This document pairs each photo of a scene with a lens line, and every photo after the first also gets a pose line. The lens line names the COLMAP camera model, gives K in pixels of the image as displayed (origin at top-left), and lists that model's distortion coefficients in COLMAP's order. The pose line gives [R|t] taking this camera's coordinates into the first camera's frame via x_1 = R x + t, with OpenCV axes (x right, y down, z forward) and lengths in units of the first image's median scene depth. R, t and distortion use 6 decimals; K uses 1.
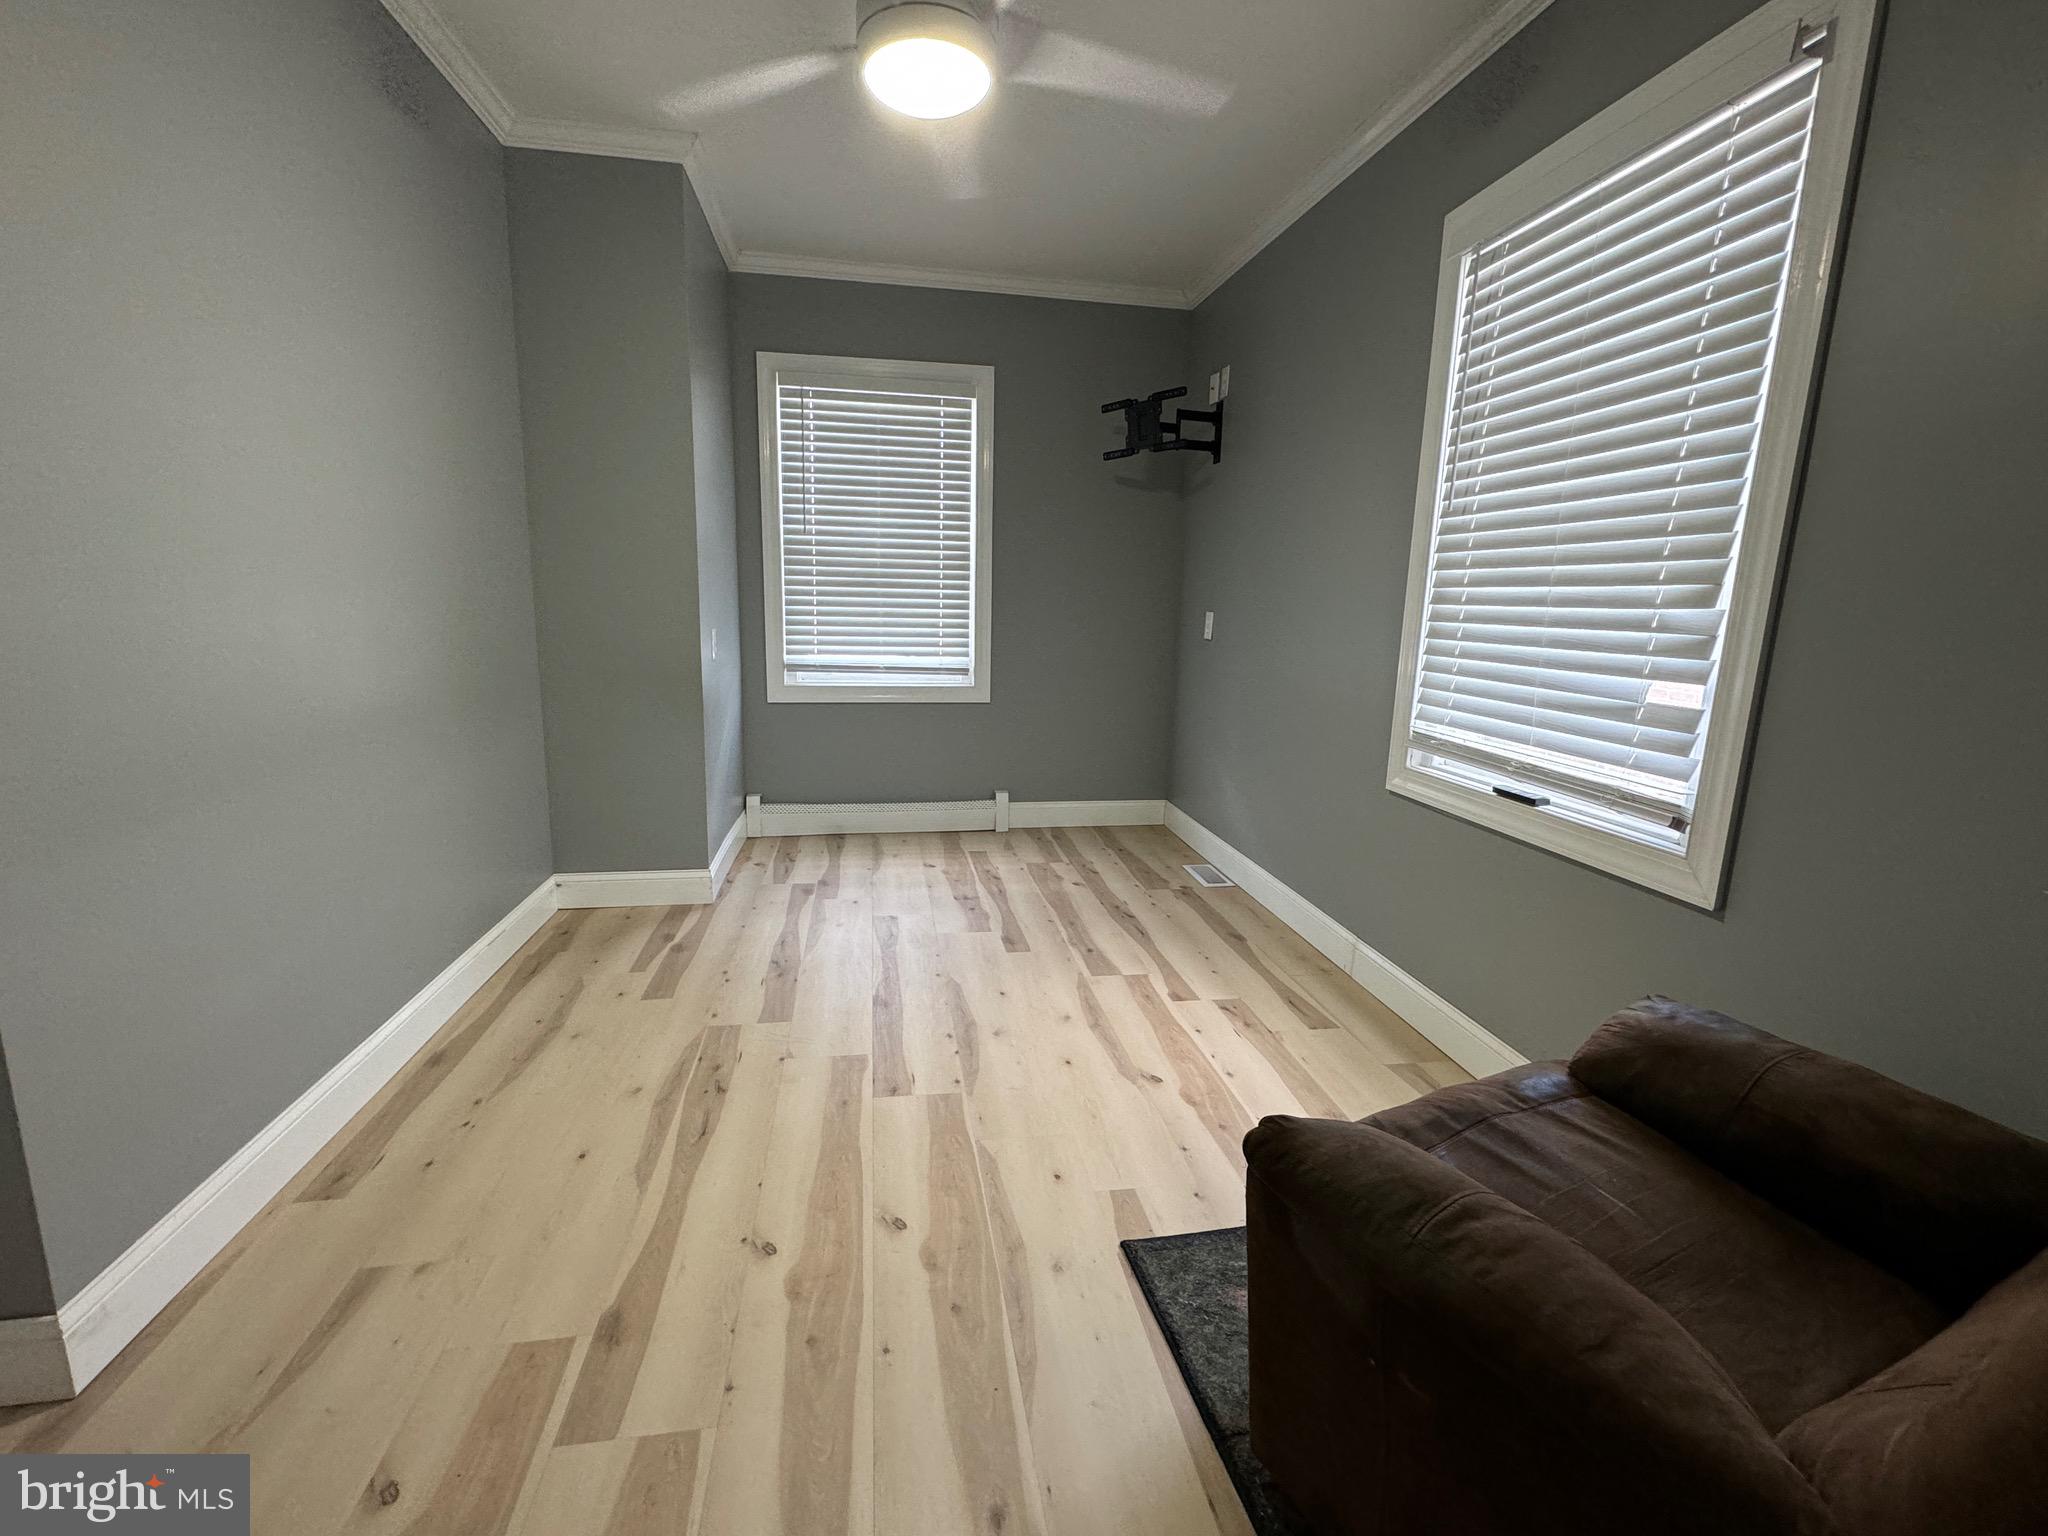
lens RADIAL K [[888.3, 0, 1017.9], [0, 888.3, 764.3], [0, 0, 1]] dist [-0.001500, 0.000339]
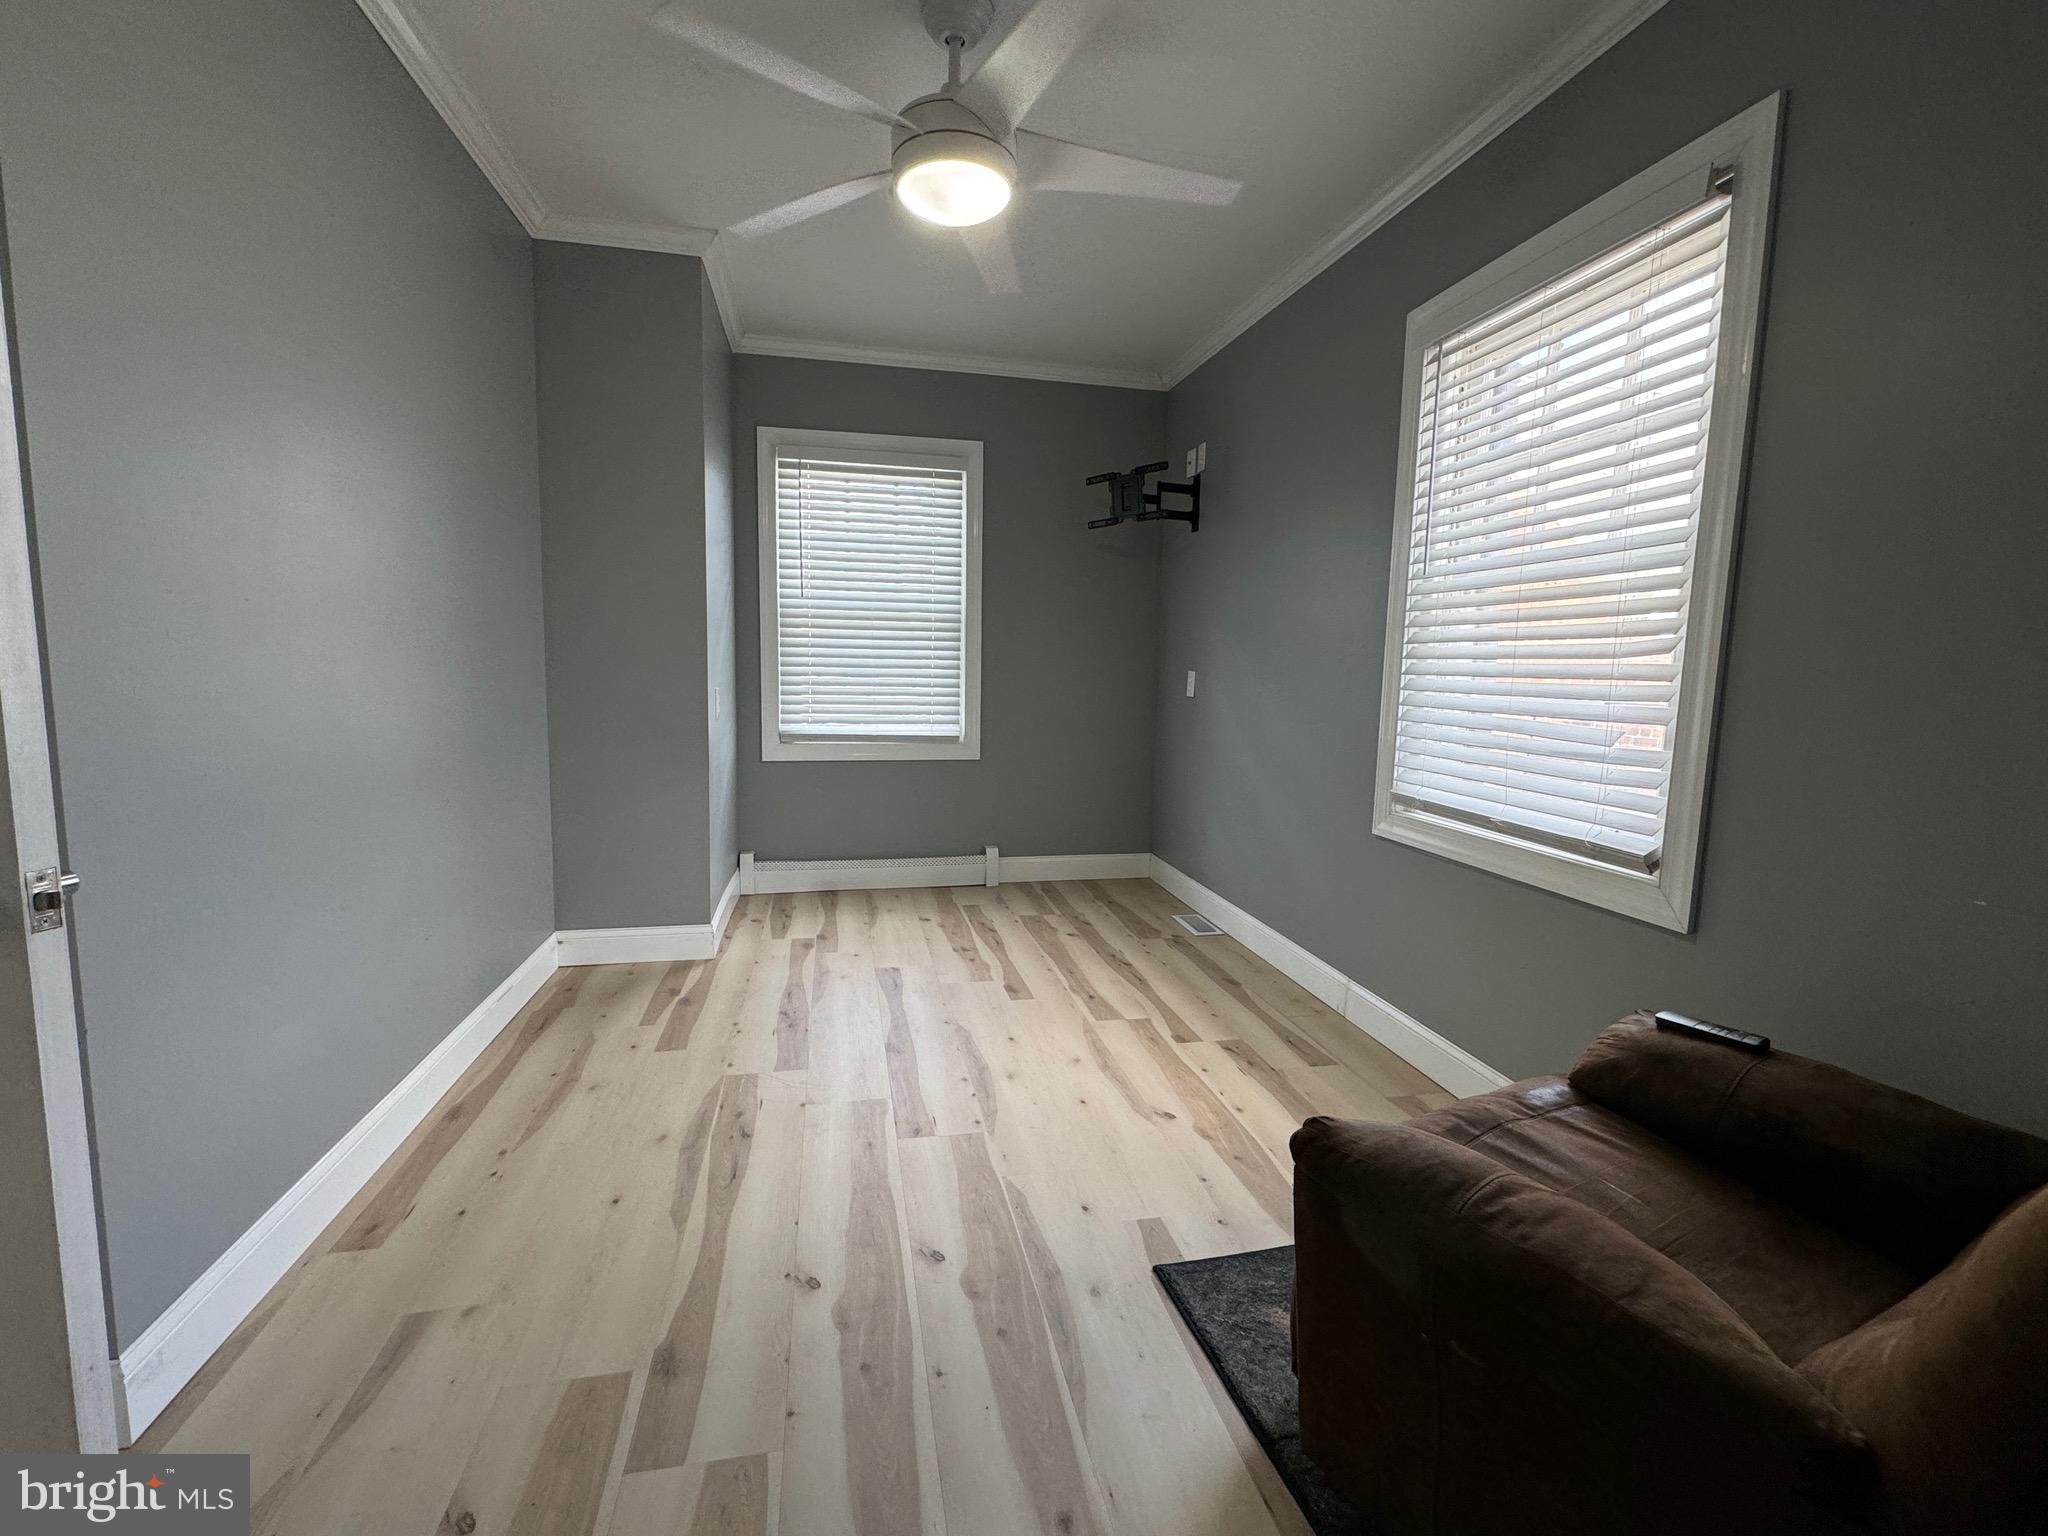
lens RADIAL K [[888.3, 0, 1017.9], [0, 888.3, 764.3], [0, 0, 1]] dist [-0.001500, 0.000339]
pose [[0.999147, -0.008347, 0.040443, -0.049166], [0.011198, 0.997429, -0.070788, 0.015313], [-0.039748, 0.071180, 0.996671, -0.042537]]
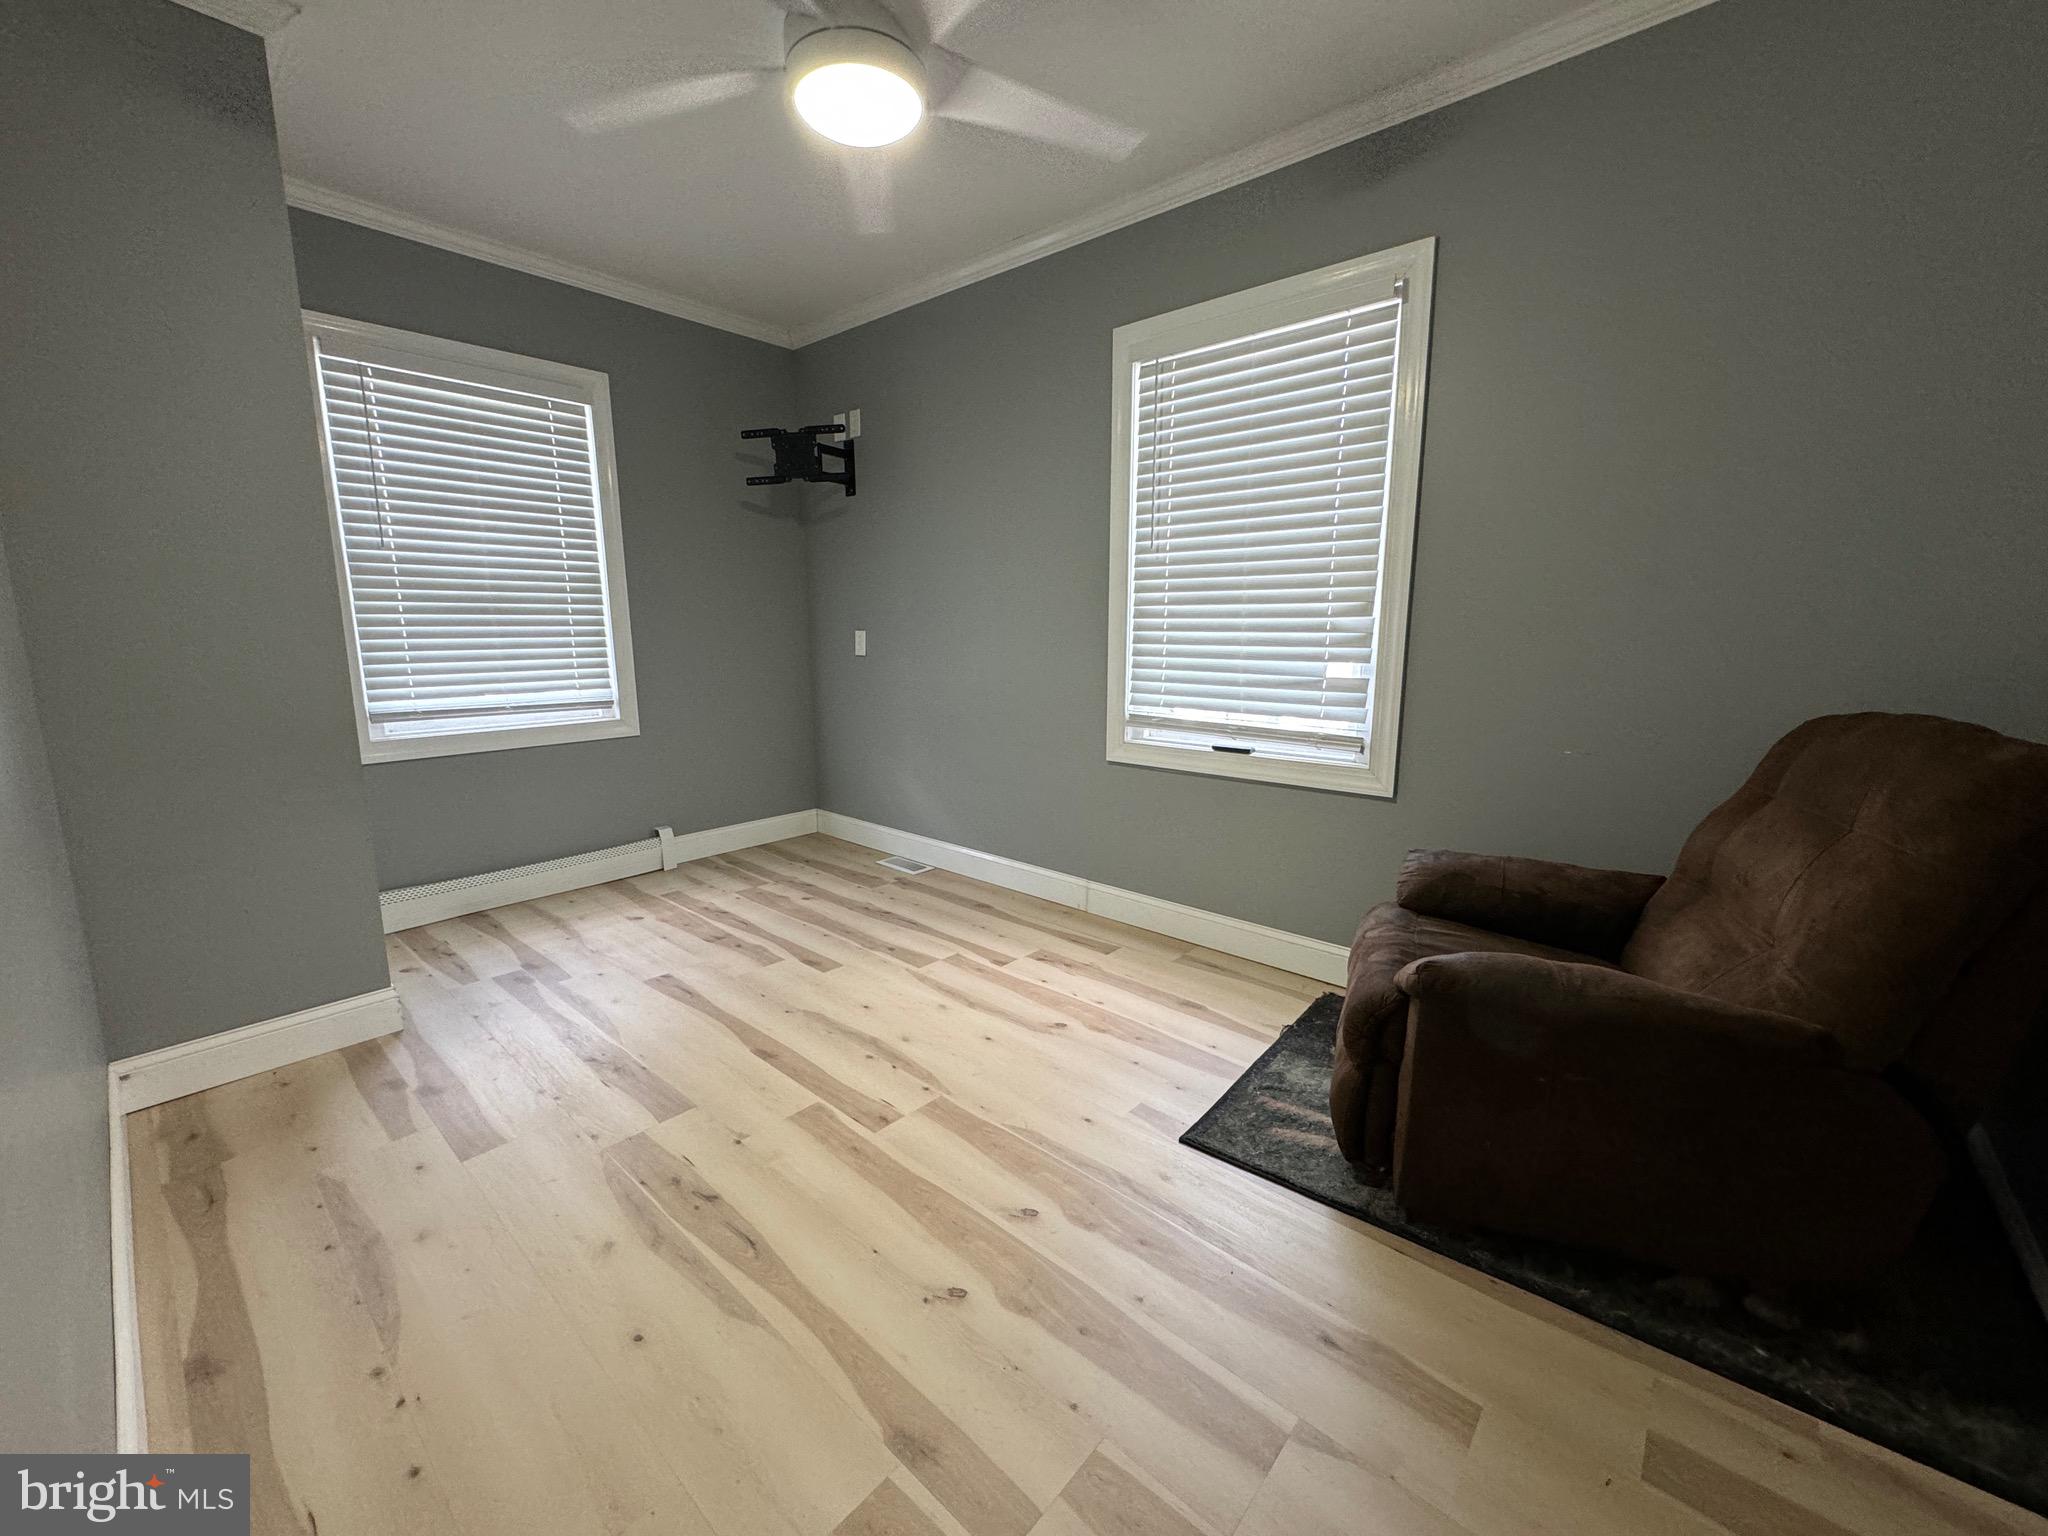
lens RADIAL K [[815.7, 0, 1023.4], [0, 815.7, 766.0], [0, 0, 1]] dist [-0.003077, 0.000724]
pose [[0.775703, -0.133096, 0.616904, -0.423386], [0.135840, 0.989808, 0.042742, -0.032639], [-0.616306, 0.050645, 0.785877, 0.136156]]
